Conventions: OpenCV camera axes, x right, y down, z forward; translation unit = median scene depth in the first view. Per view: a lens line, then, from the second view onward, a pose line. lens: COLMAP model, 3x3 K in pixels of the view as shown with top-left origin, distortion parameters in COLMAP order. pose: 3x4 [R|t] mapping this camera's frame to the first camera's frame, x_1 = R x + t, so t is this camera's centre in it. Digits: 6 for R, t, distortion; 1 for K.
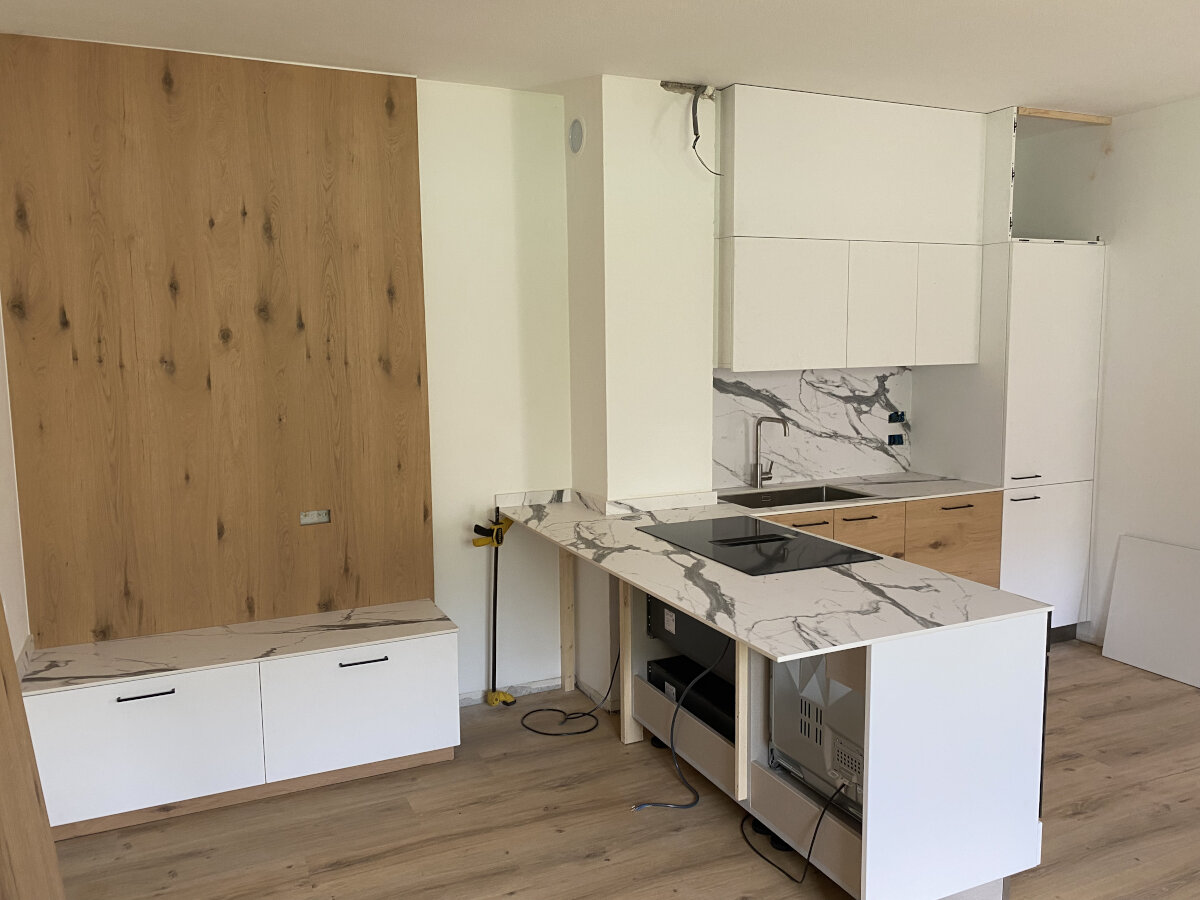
lens RADIAL K [[912.6, 0, 591.9], [0, 912.6, 445.7], [0, 0, 1]] dist [0.114353, -0.184103]
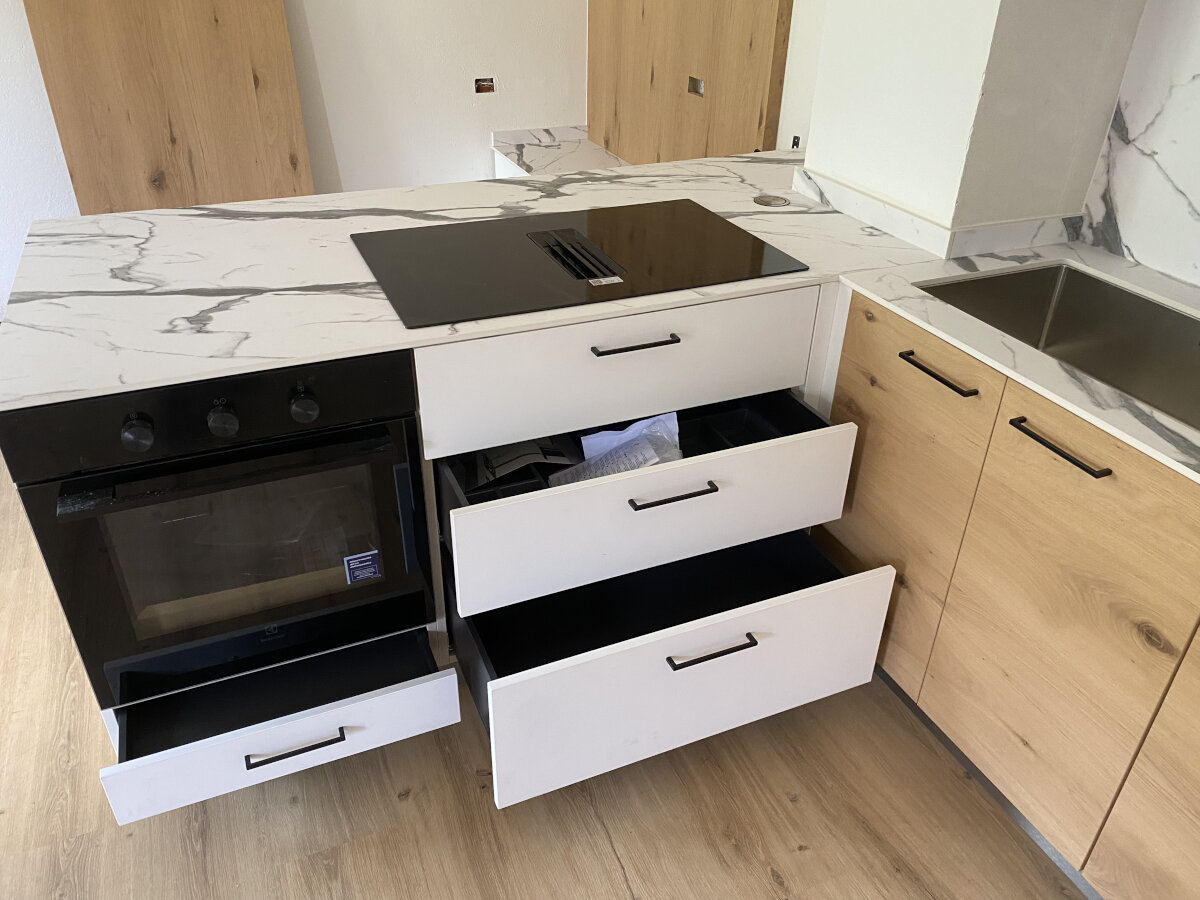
lens RADIAL K [[915.6, 0, 600.0], [0, 915.6, 450.0], [0, 0, 1]] dist [0.035508, -0.045798]
pose [[-0.016228, 0.529140, -0.848379, 0.508543], [-0.135178, 0.839540, 0.526213, -0.065756], [0.990688, 0.123222, 0.057904, 0.710305]]
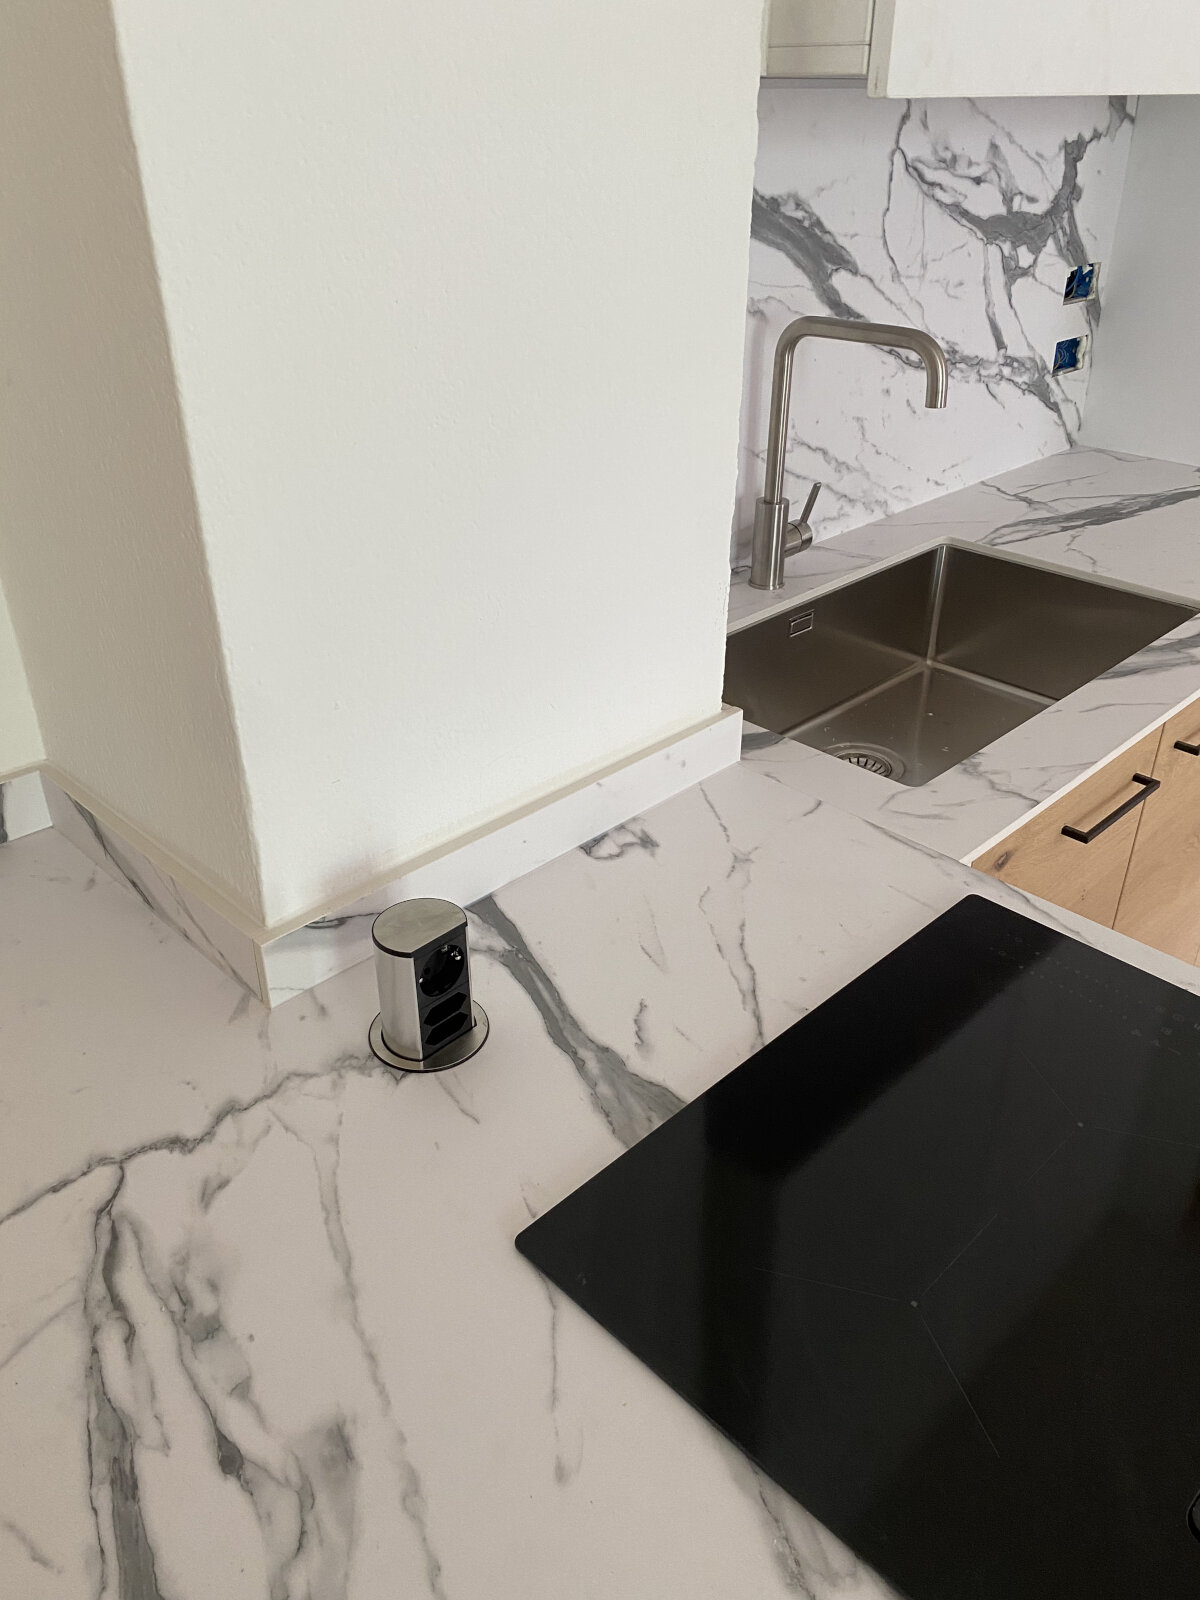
lens RADIAL K [[1219.0, 0, 600.7], [0, 1219.0, 782.0], [0, 0, 1]] dist [0.028046, -0.034165]
pose [[0.938789, -0.158857, 0.305679, 0.008430], [0.028966, 0.920590, 0.389456, -0.044661], [-0.343273, -0.356762, 0.868841, 0.649745]]
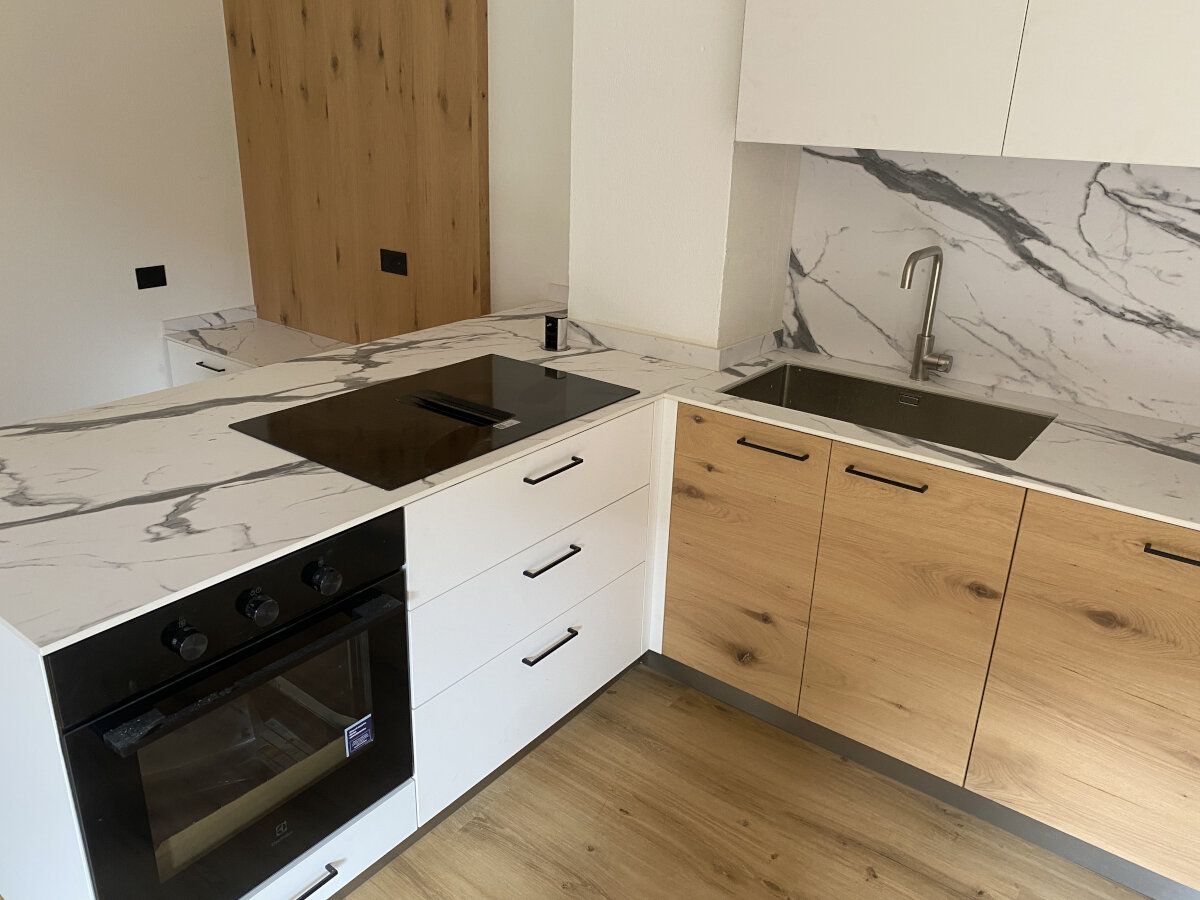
lens RADIAL K [[914.3, 0, 590.9], [0, 914.3, 441.2], [0, 0, 1]] dist [0.028046, -0.034165]
pose [[0.467565, 0.336109, -0.817566, 0.528727], [-0.136336, 0.941245, 0.308984, -0.058554], [0.873382, -0.033006, 0.485916, 0.551736]]
